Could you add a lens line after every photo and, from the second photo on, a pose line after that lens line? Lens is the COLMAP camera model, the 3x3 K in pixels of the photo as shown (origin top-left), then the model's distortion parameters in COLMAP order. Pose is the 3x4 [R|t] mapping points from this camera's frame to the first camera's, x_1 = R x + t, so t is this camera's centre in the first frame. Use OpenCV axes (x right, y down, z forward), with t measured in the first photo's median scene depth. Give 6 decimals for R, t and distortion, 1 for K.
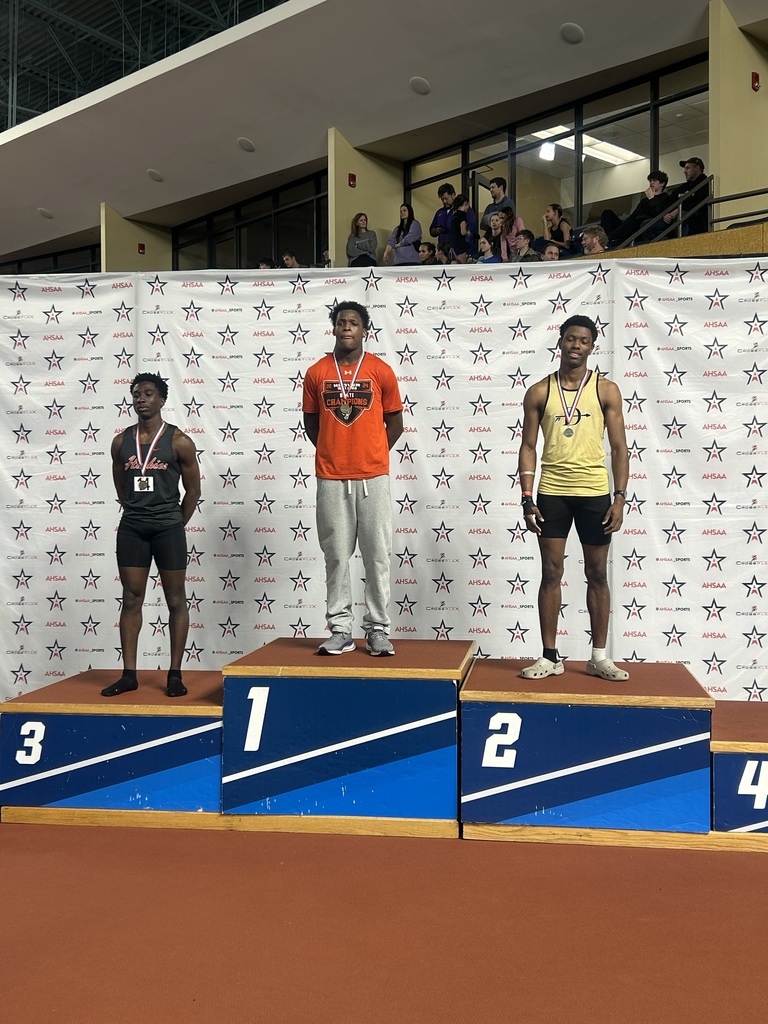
lens RADIAL K [[1172.9, 0, 384.0], [0, 1172.9, 512.0], [0, 0, 1]] dist [0.147626, -0.511044]
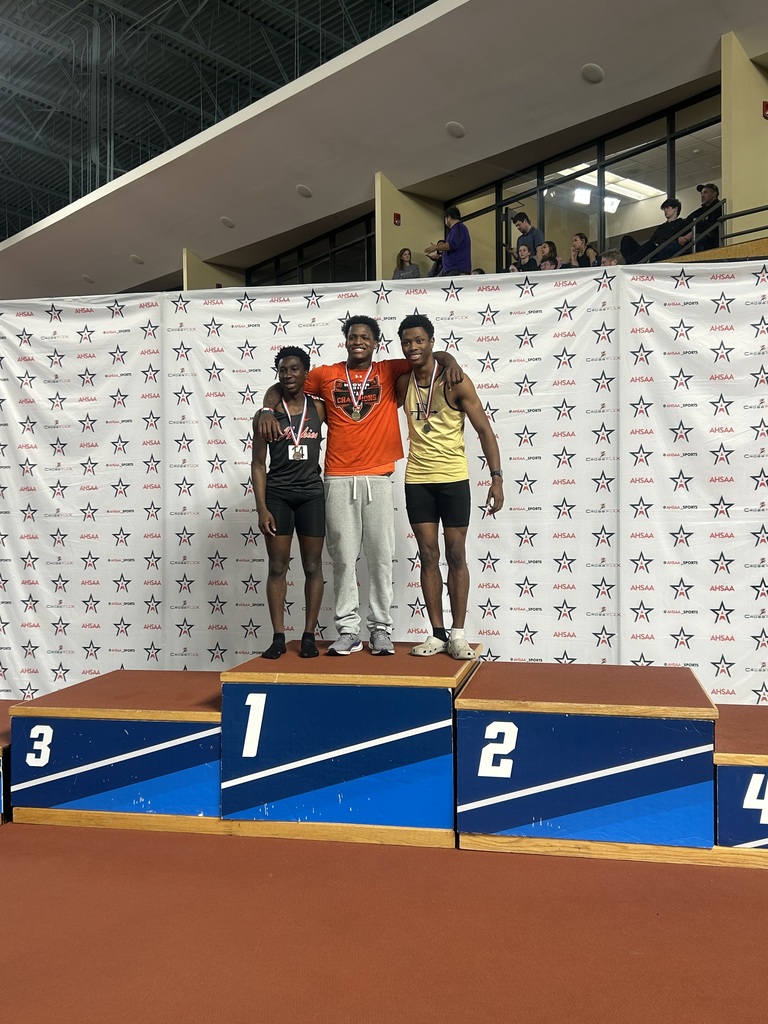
lens RADIAL K [[979.2, 0, 388.0], [0, 979.2, 522.3], [0, 0, 1]] dist [0.104912, -0.289423]
pose [[0.997533, -0.007867, -0.069761, 0.051997], [0.008287, 0.999949, 0.005728, -0.000962], [0.069712, -0.006292, 0.997547, 0.136972]]
